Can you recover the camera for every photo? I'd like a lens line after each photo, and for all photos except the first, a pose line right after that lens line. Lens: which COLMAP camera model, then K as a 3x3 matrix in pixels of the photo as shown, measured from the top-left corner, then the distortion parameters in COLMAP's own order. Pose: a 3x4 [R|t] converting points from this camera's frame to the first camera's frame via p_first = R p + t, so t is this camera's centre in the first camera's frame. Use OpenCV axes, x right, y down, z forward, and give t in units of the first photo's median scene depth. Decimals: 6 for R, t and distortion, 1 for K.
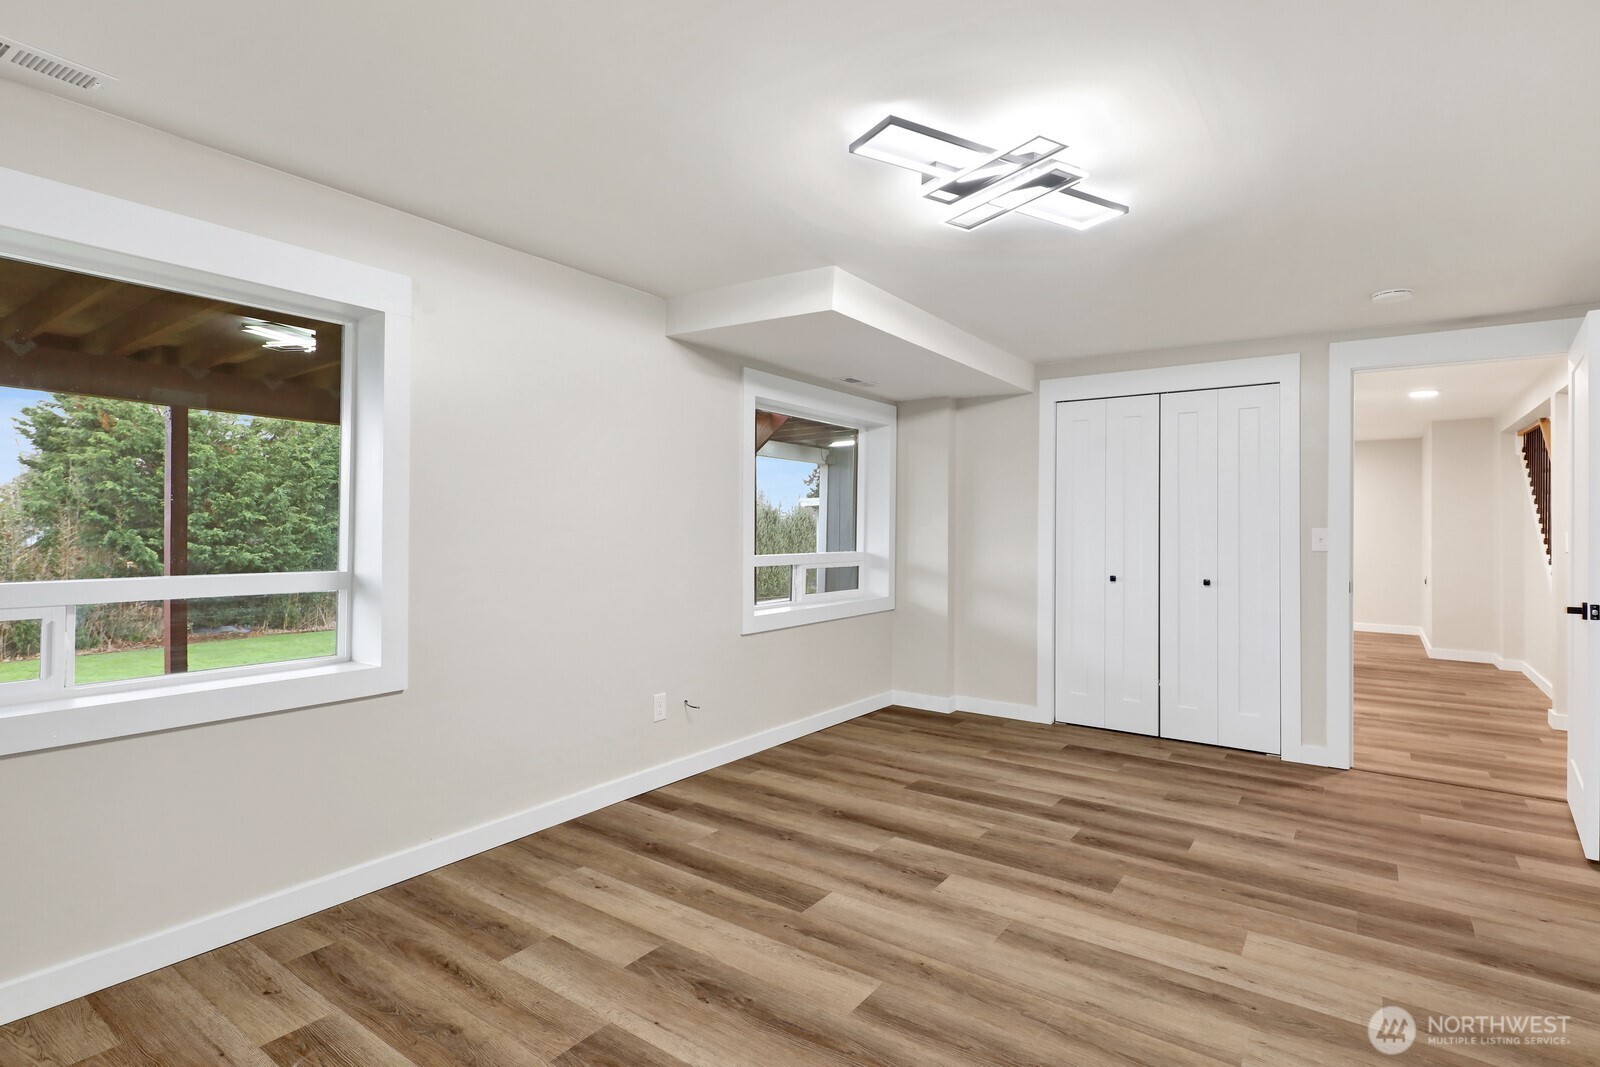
lens RADIAL K [[789.3, 0, 805.6], [0, 789.3, 517.4], [0, 0, 1]] dist [0.001296, -0.001958]
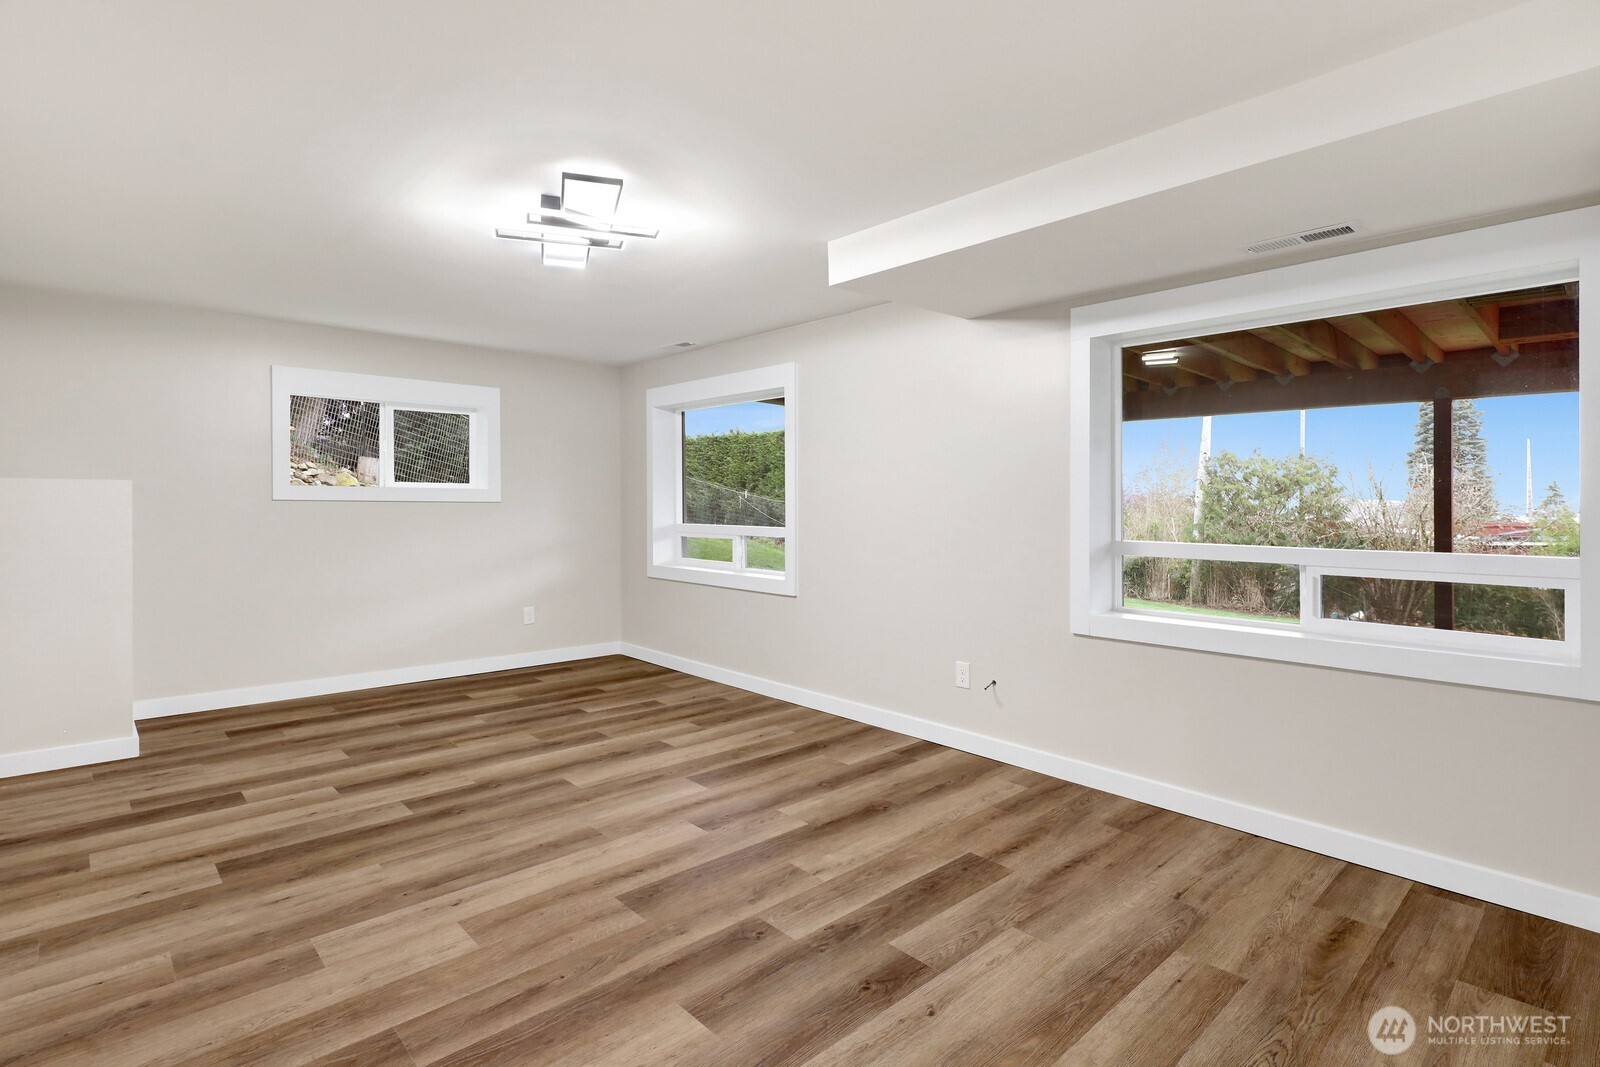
lens RADIAL K [[789.3, 0, 806.1], [0, 789.3, 531.7], [0, 0, 1]] dist [0.001296, -0.001958]
pose [[-0.197216, 0.024410, -0.980056, 1.083043], [0.000245, 0.999691, 0.024849, 0.028843], [0.980360, 0.004660, -0.197161, 1.232371]]
